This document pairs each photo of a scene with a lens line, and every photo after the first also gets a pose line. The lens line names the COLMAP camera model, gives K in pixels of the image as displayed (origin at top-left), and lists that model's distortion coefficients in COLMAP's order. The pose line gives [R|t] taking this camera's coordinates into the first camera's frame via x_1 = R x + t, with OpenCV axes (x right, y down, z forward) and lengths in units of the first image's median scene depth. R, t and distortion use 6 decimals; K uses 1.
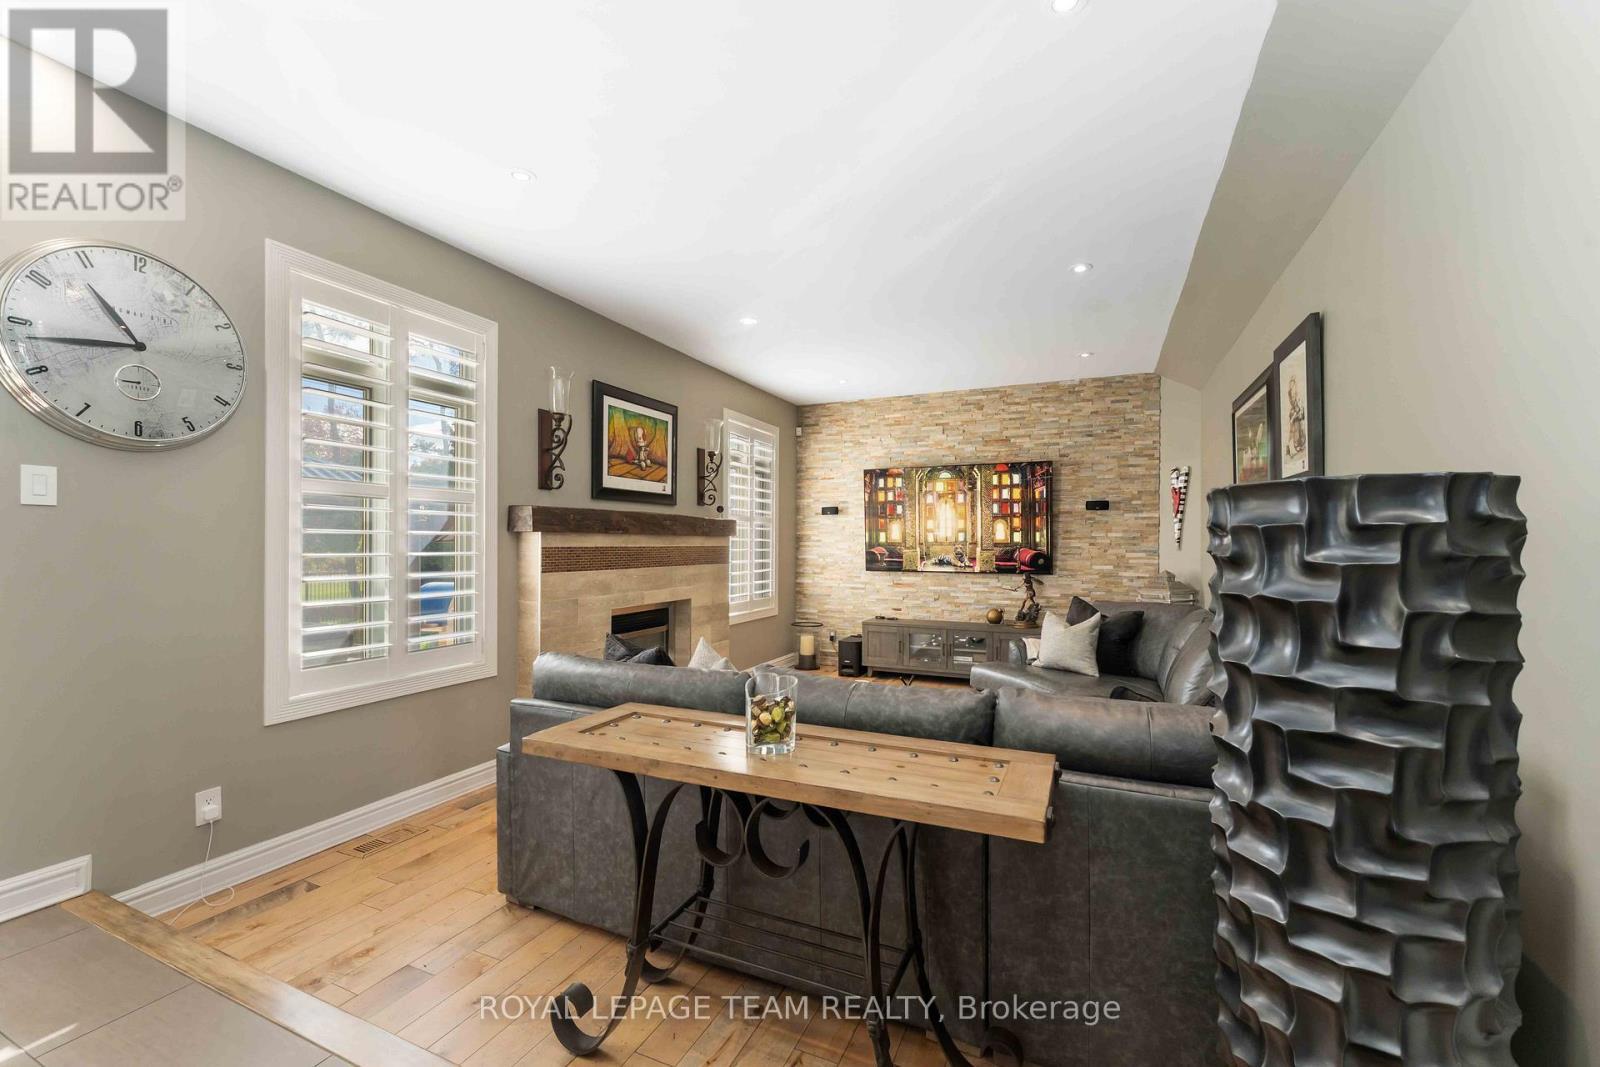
lens RADIAL K [[650.9, 0, 798.3], [0, 650.9, 538.7], [0, 0, 1]] dist [0.000740, 0.000796]
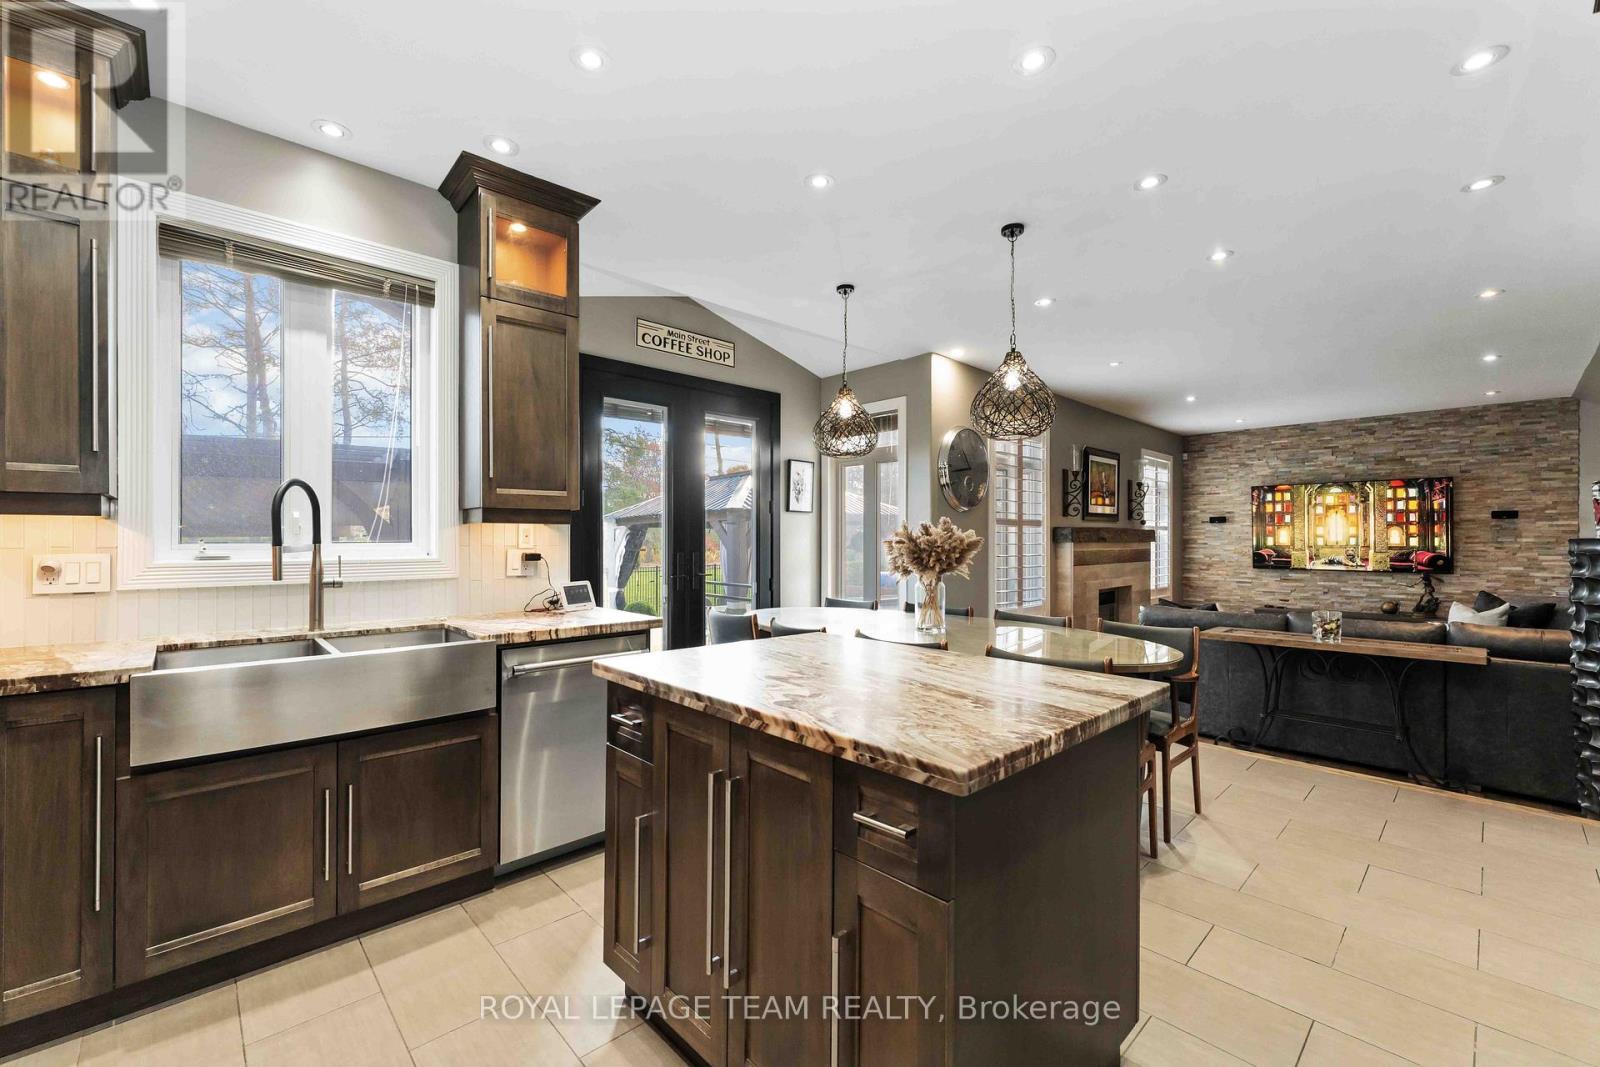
lens RADIAL K [[650.9, 0, 801.5], [0, 650.9, 534.8], [0, 0, 1]] dist [0.000740, 0.000796]
pose [[0.925773, -0.004602, -0.378051, -0.245881], [0.005008, 0.999987, 0.000090, -0.020508], [0.378046, -0.001977, 0.925785, -0.517023]]
